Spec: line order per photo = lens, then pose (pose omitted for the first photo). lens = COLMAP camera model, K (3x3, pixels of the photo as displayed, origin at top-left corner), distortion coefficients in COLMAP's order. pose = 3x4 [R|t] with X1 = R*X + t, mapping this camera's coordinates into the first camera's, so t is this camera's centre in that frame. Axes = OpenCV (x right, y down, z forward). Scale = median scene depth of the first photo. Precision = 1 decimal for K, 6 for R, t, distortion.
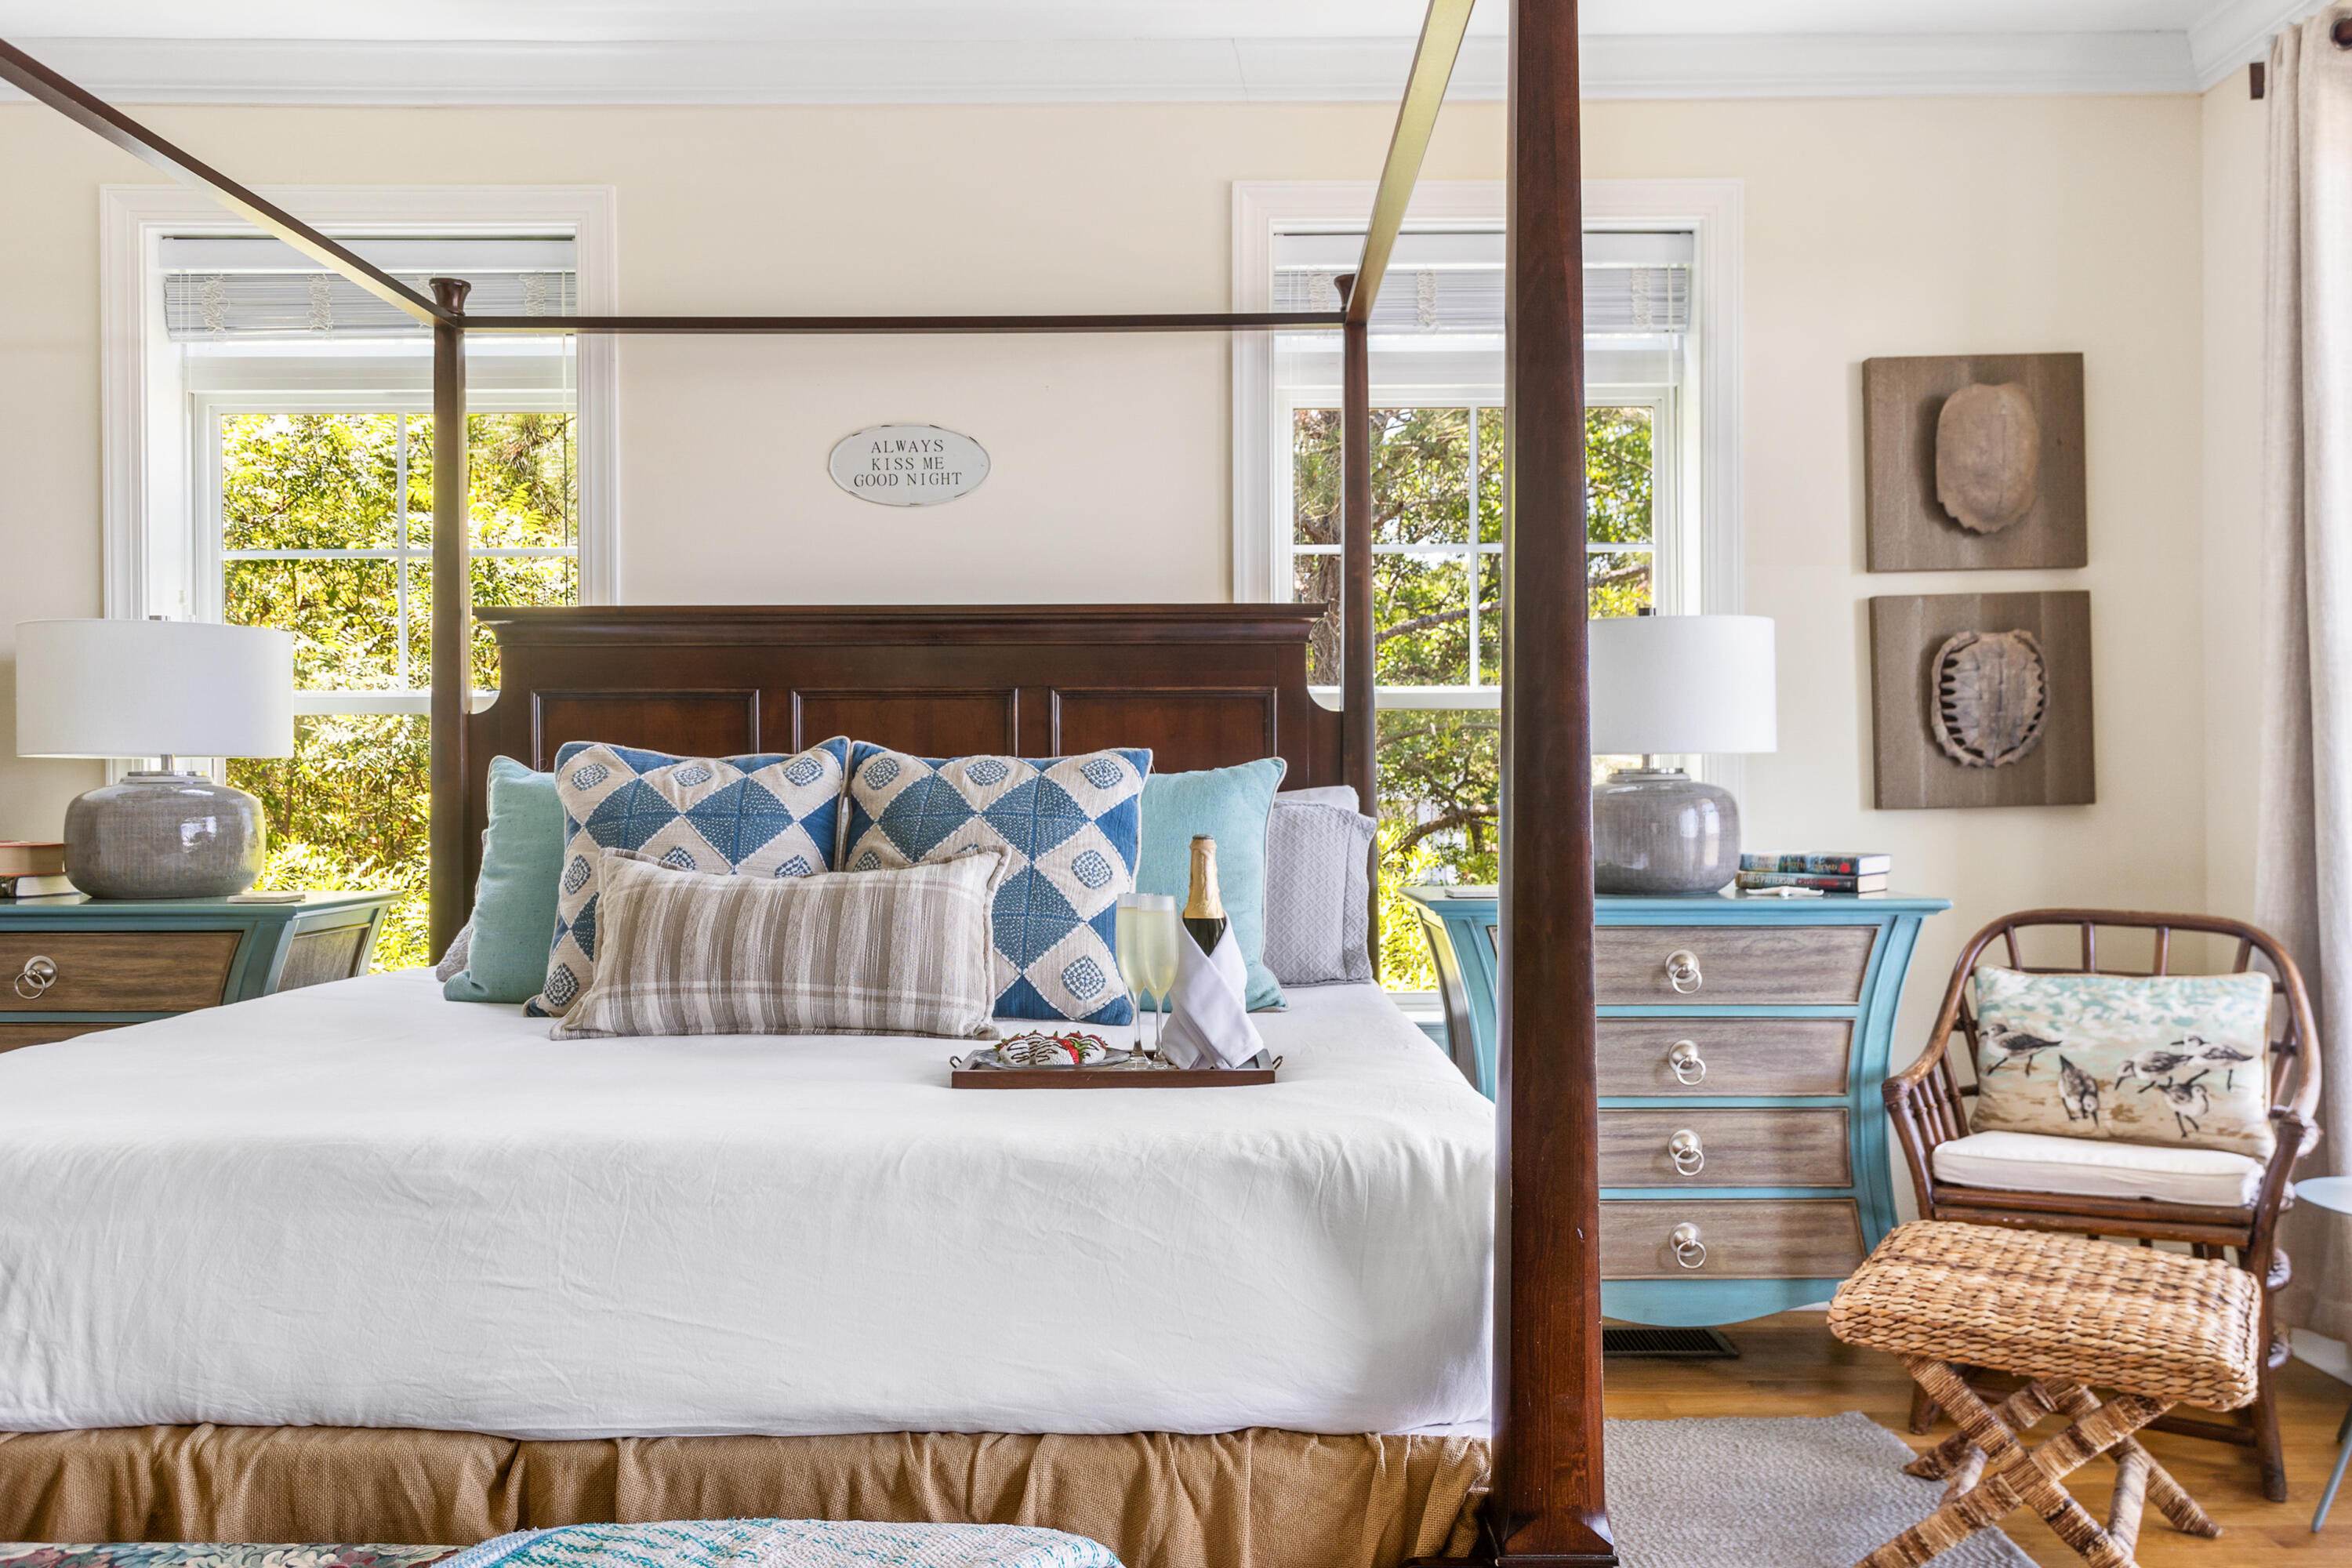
lens RADIAL K [[1812.2, 0, 1180.4], [0, 1812.2, 781.2], [0, 0, 1]] dist [-0.004343, -0.000758]
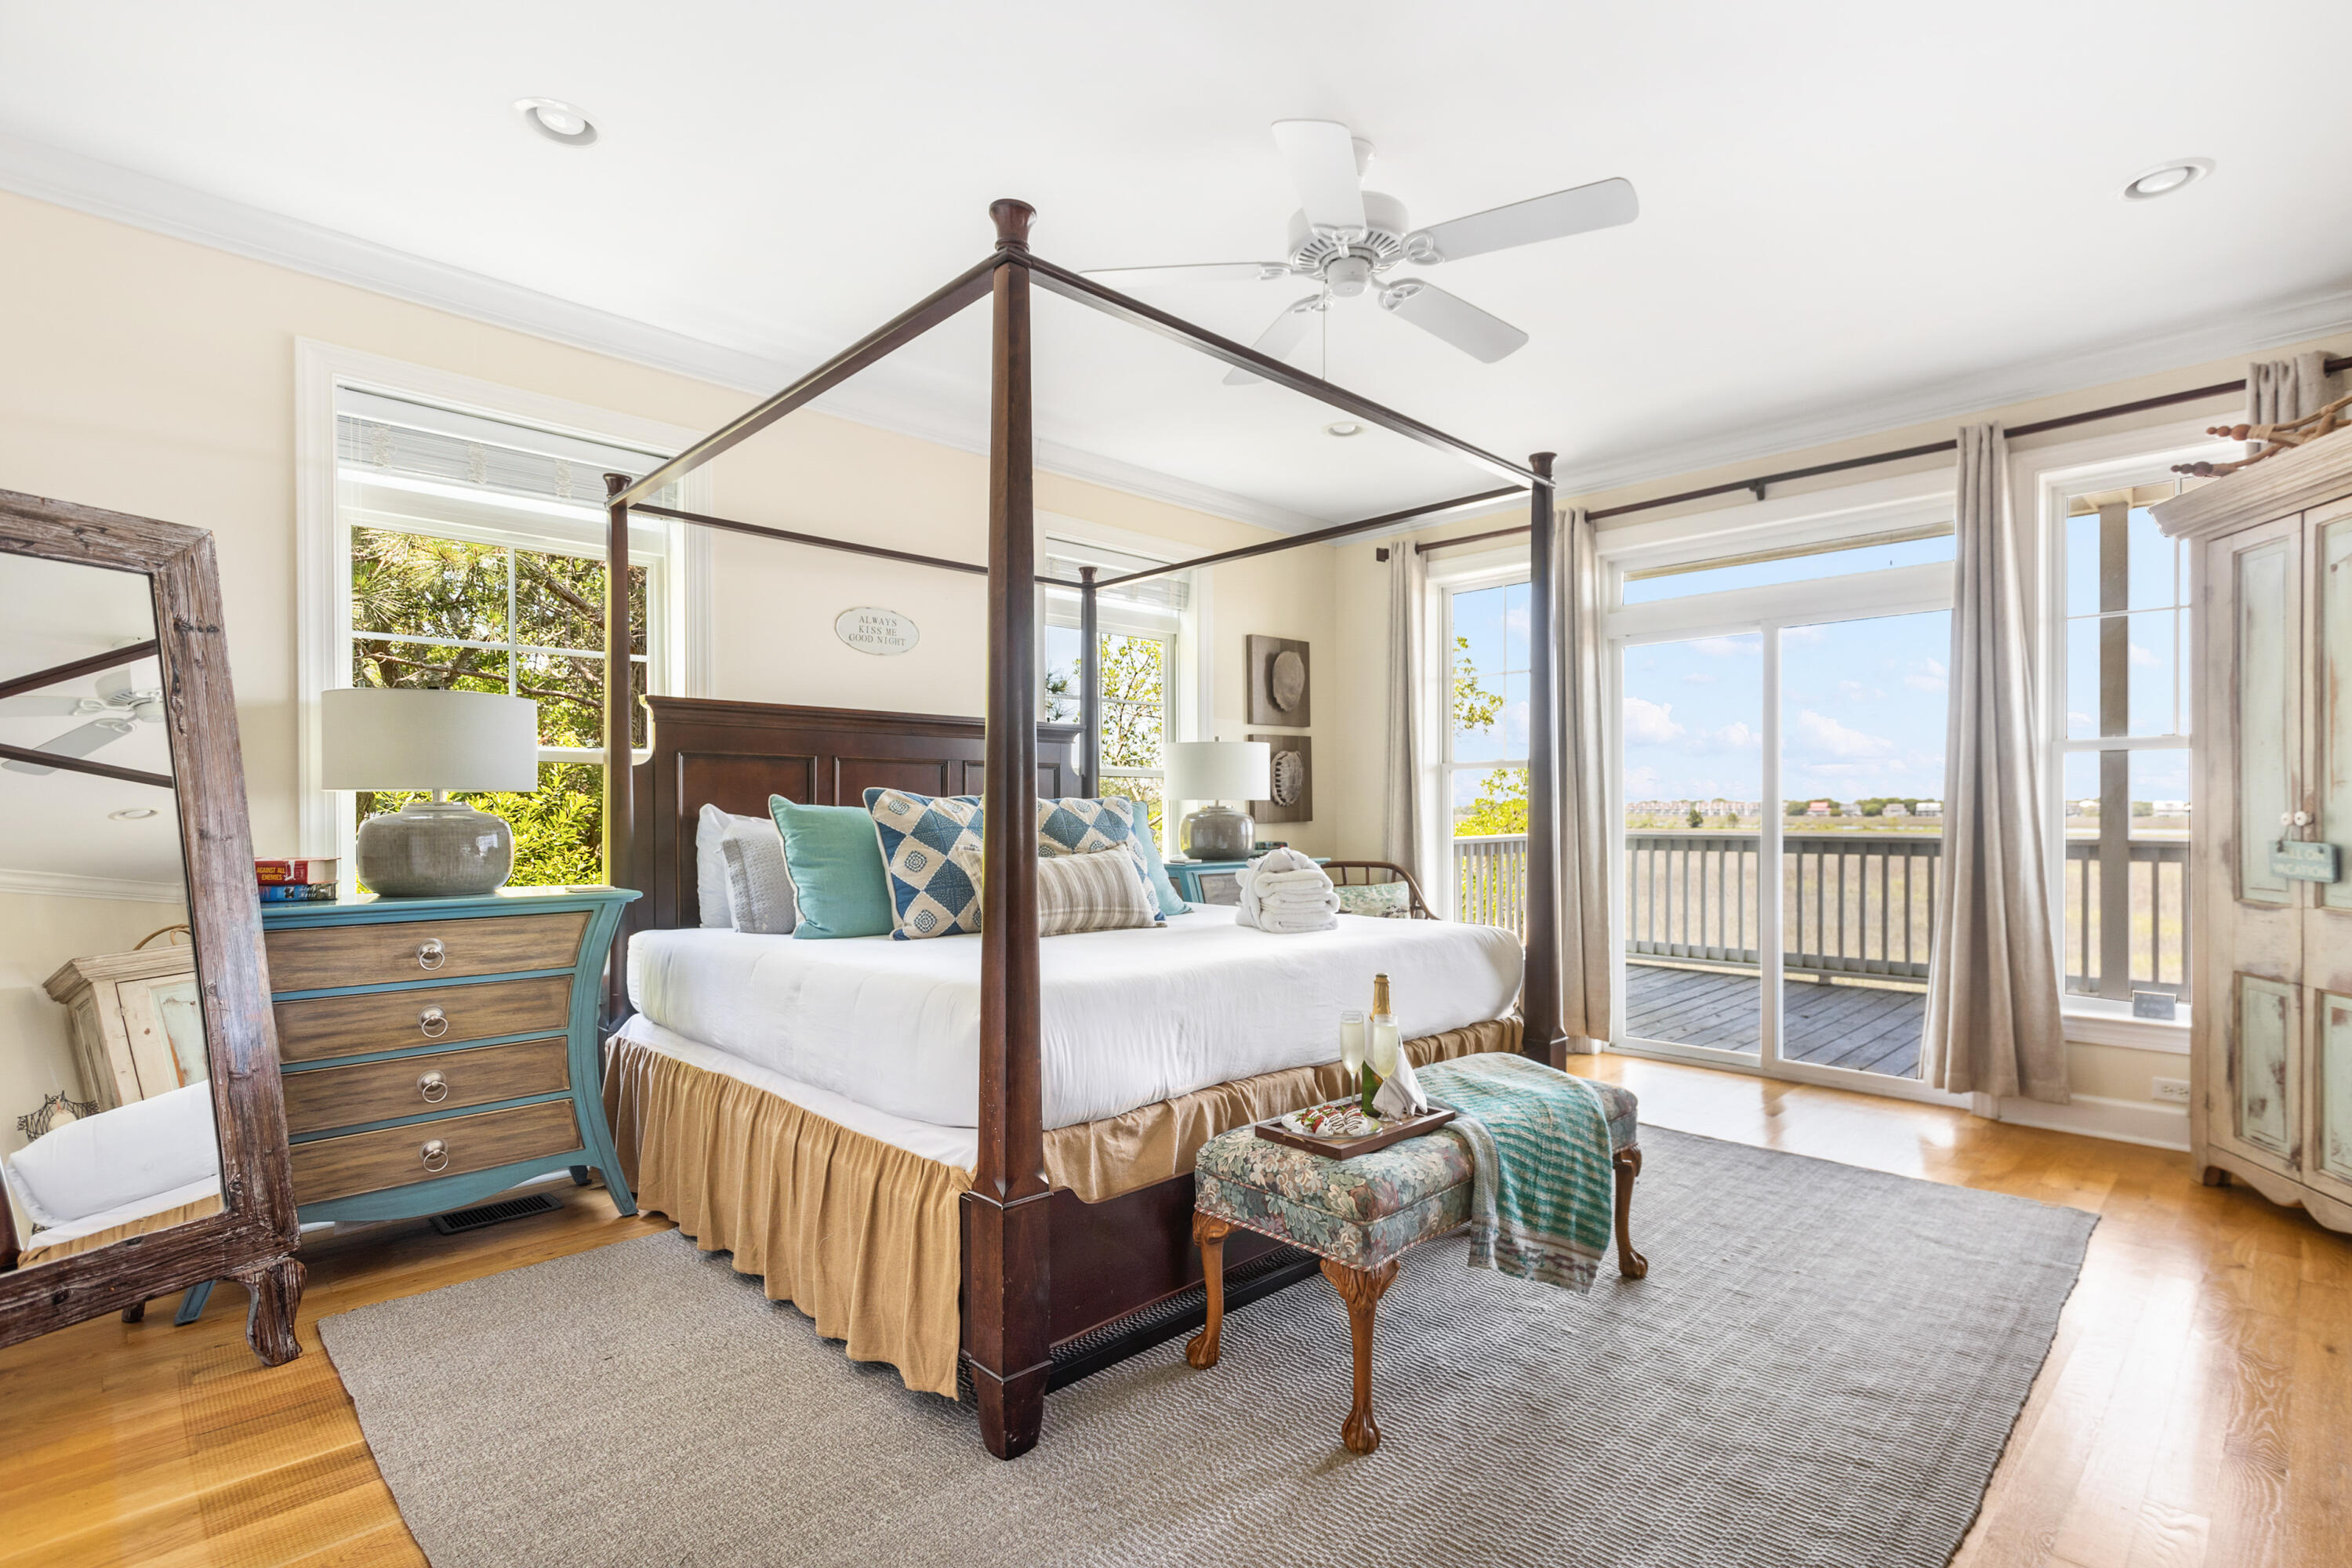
lens RADIAL K [[1084.7, 0, 1176.8], [0, 1084.7, 802.2], [0, 0, 1]] dist [0.000280, -0.000028]
pose [[0.727595, 0.008615, 0.685953, -0.677373], [-0.008879, 0.999956, -0.003141, -0.006524], [-0.685950, -0.003805, 0.727639, 0.024215]]
